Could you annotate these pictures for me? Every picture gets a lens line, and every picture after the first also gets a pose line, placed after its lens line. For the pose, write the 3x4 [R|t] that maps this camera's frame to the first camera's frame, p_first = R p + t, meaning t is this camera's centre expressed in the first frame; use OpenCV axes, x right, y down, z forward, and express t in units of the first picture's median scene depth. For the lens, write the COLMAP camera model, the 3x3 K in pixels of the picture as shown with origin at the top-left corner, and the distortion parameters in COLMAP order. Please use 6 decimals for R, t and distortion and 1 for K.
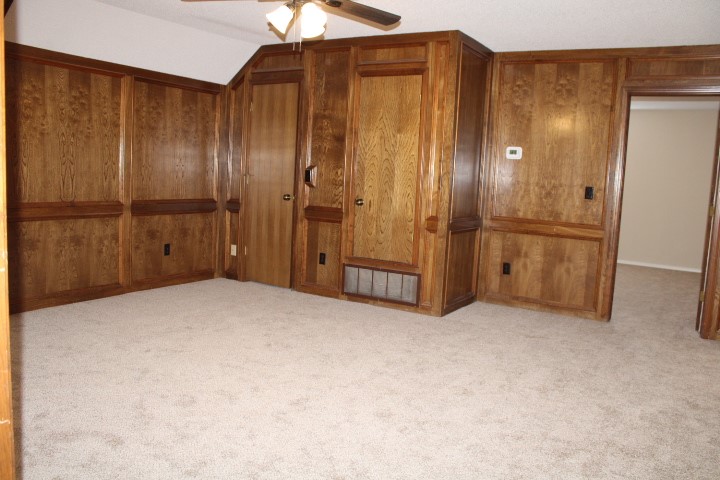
lens RADIAL K [[601.8, 0, 360.2], [0, 601.8, 237.0], [0, 0, 1]] dist [-0.166951, 0.150059]
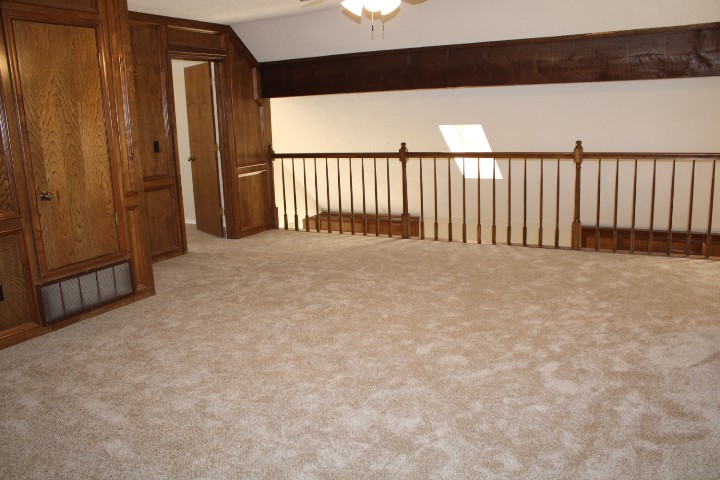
lens RADIAL K [[601.8, 0, 360.2], [0, 601.8, 237.0], [0, 0, 1]] dist [-0.166951, 0.150059]
pose [[-0.037669, -0.252679, 0.966817, -0.722801], [0.146539, 0.955647, 0.255470, -0.136611], [-0.988487, 0.151299, 0.001029, 0.632190]]
